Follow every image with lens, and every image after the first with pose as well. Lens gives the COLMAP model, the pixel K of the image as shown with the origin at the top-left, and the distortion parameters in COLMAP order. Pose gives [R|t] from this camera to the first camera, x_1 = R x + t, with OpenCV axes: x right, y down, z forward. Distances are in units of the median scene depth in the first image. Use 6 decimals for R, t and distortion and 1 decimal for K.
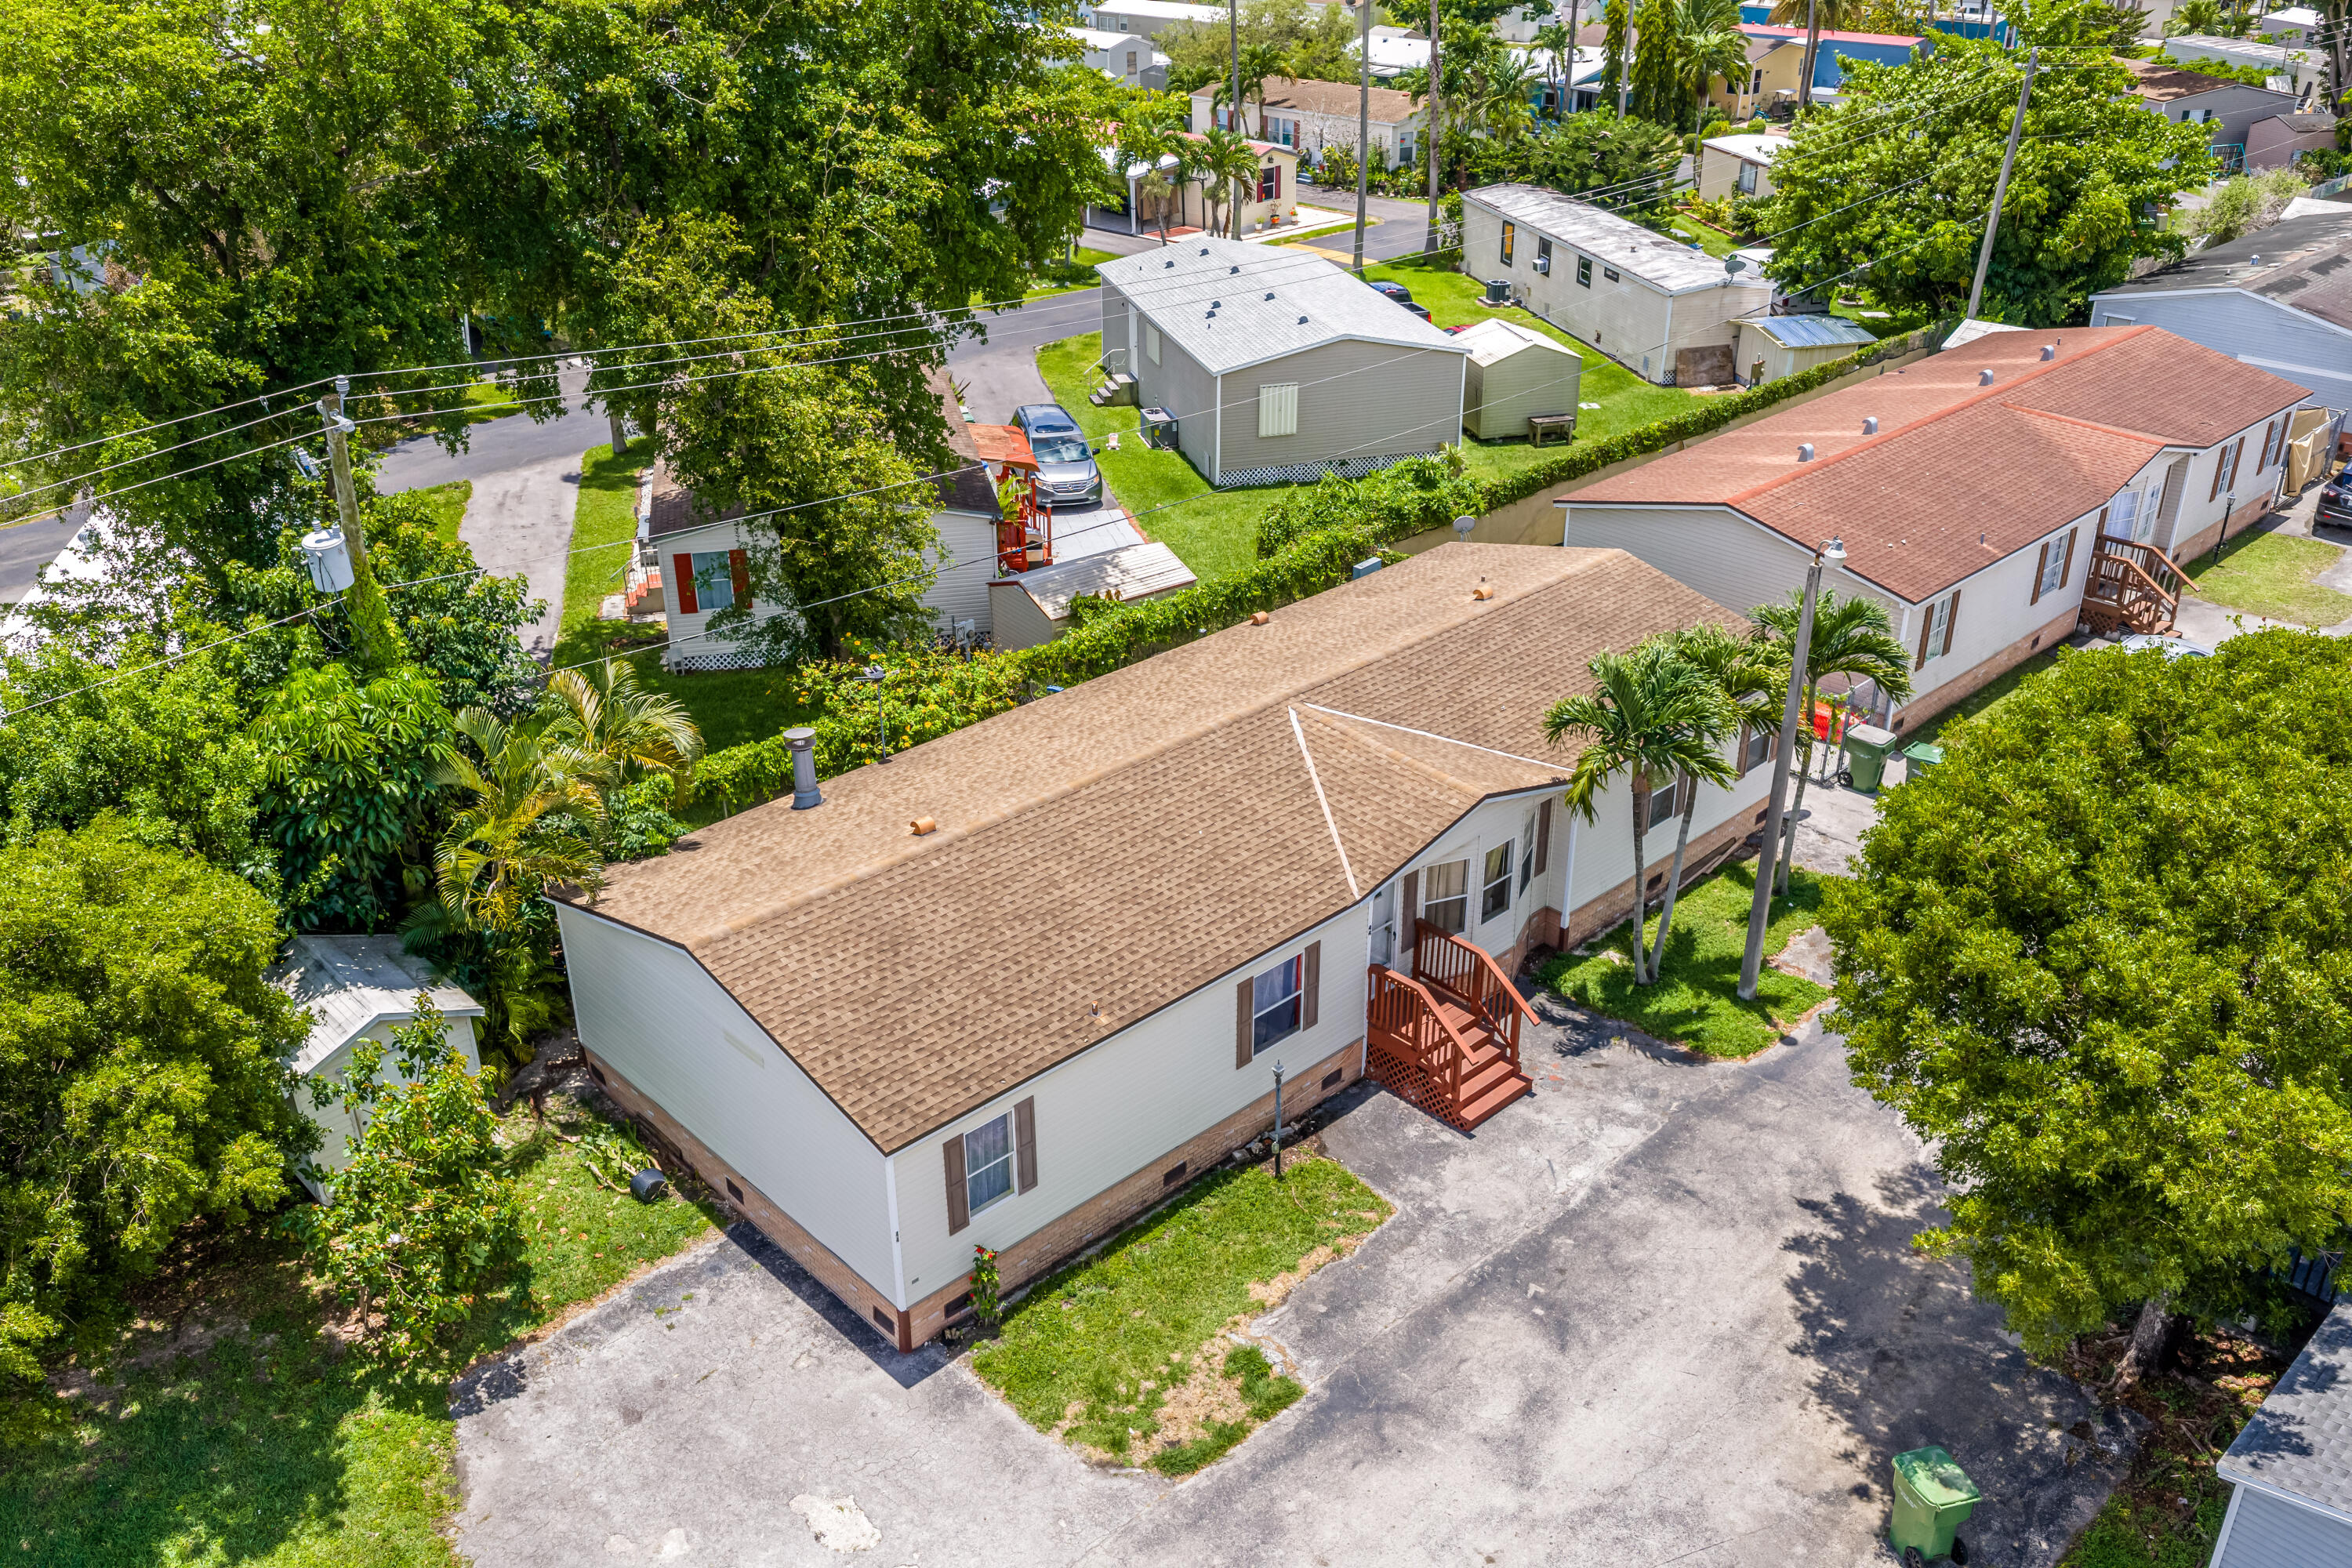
lens RADIAL K [[1945.3, 0, 1176.0], [0, 1945.3, 784.0], [0, 0, 1]] dist [0.000856, -0.000914]
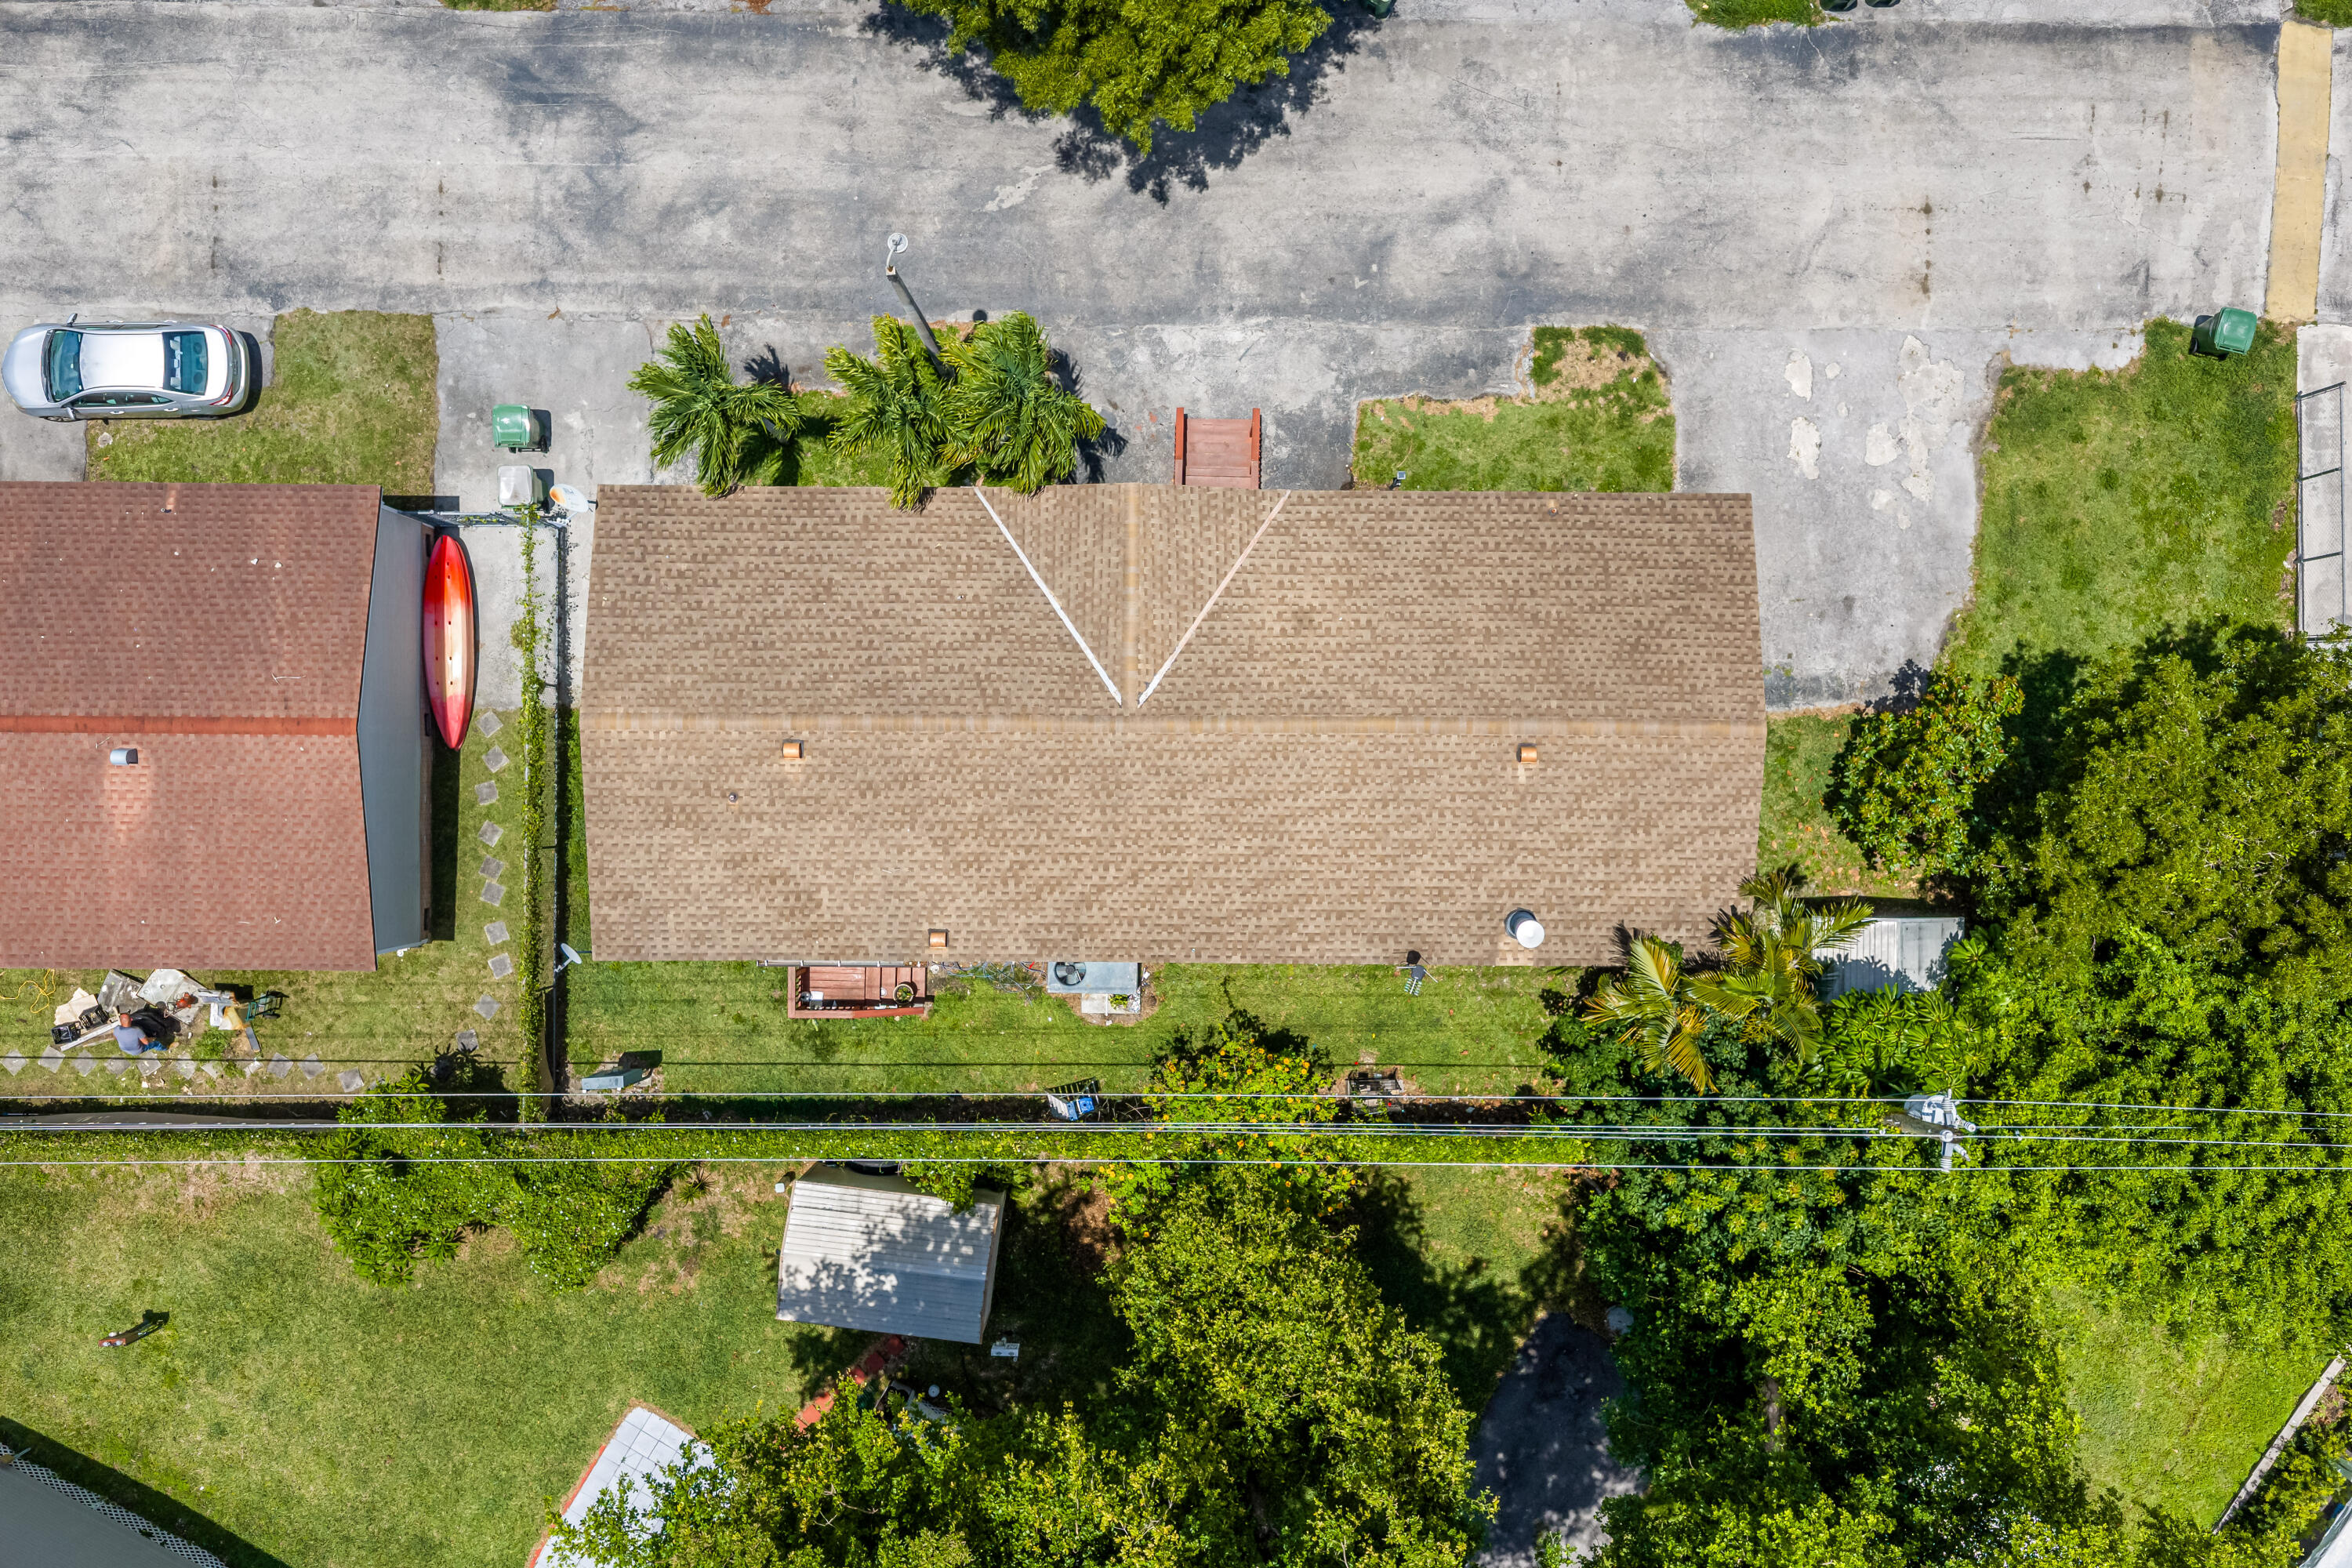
lens RADIAL K [[1945.3, 0, 1176.0], [0, 1945.3, 784.0], [0, 0, 1]] dist [0.000856, -0.000914]
pose [[-0.720739, -0.693156, 0.008358, 0.005790], [0.318305, -0.320213, 0.892270, -1.308111], [-0.615806, 0.645754, 0.451425, 0.691347]]
